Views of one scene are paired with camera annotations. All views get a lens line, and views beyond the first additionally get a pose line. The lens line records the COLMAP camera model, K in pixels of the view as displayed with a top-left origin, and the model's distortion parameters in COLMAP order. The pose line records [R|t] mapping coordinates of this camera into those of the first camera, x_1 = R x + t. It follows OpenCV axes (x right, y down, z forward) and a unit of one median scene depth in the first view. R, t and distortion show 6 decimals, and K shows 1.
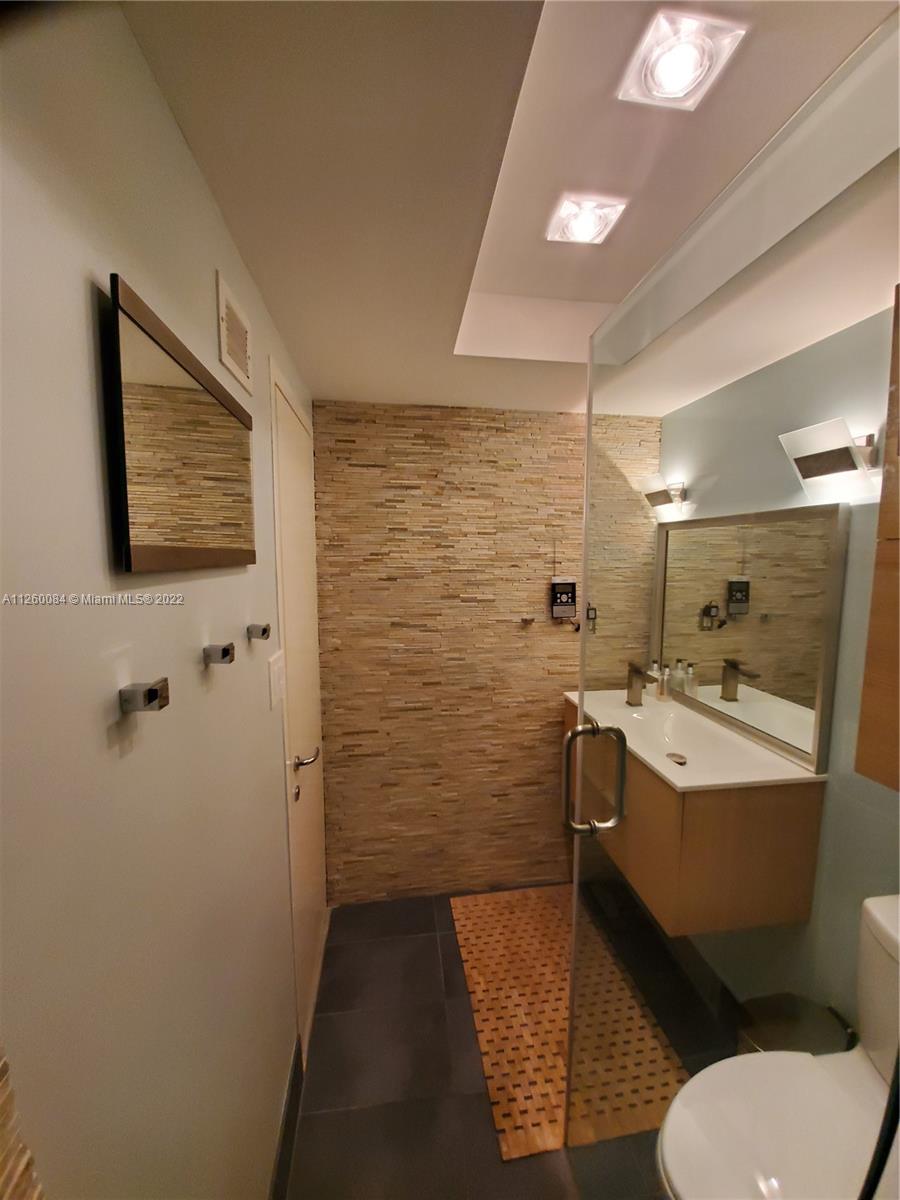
lens RADIAL K [[480.7, 0, 459.1], [0, 480.7, 600.2], [0, 0, 1]] dist [-0.011608, -0.003168]
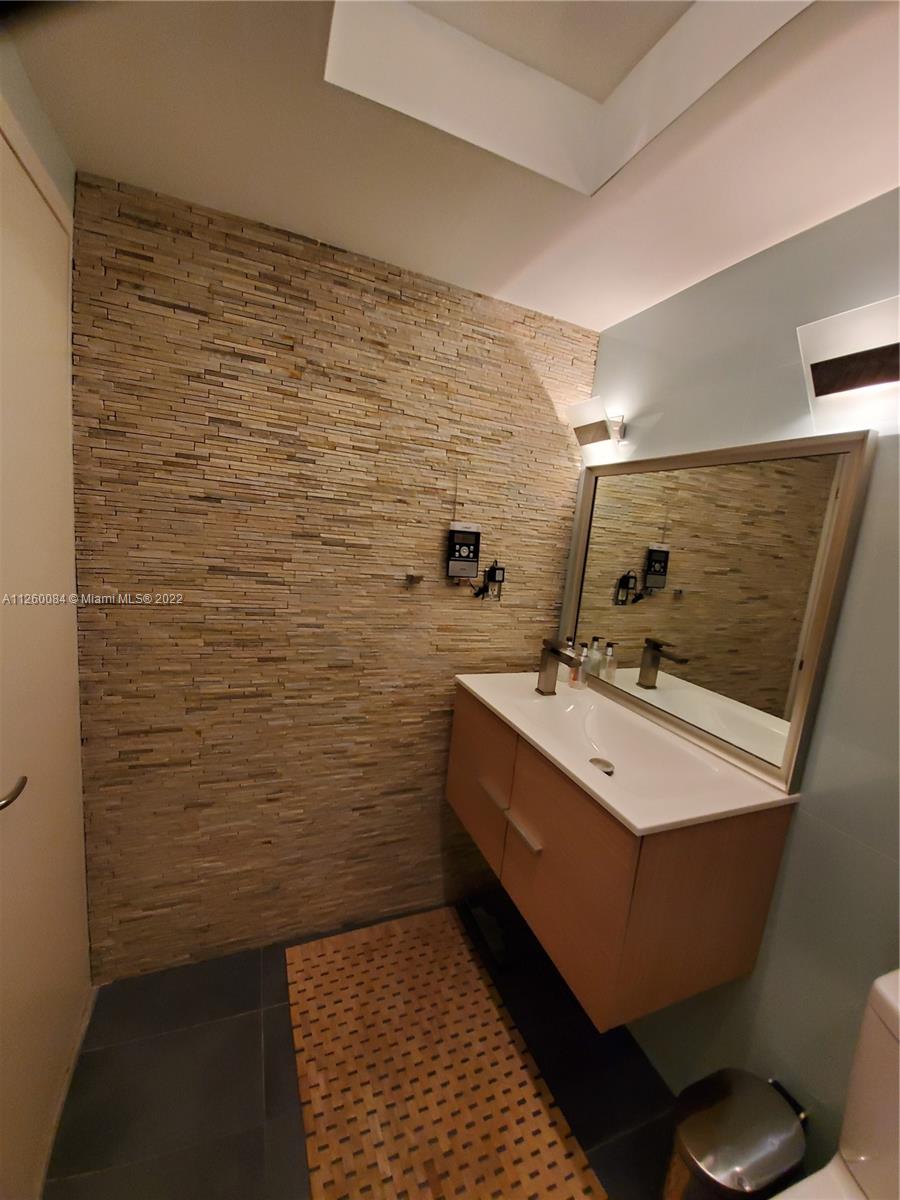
lens RADIAL K [[480.7, 0, 470.1], [0, 480.7, 602.3], [0, 0, 1]] dist [-0.011608, -0.003168]
pose [[0.959426, 0.053915, 0.276759, 0.022753], [-0.071122, 0.996084, 0.052512, 0.036015], [-0.272844, -0.070065, 0.959503, 0.274324]]
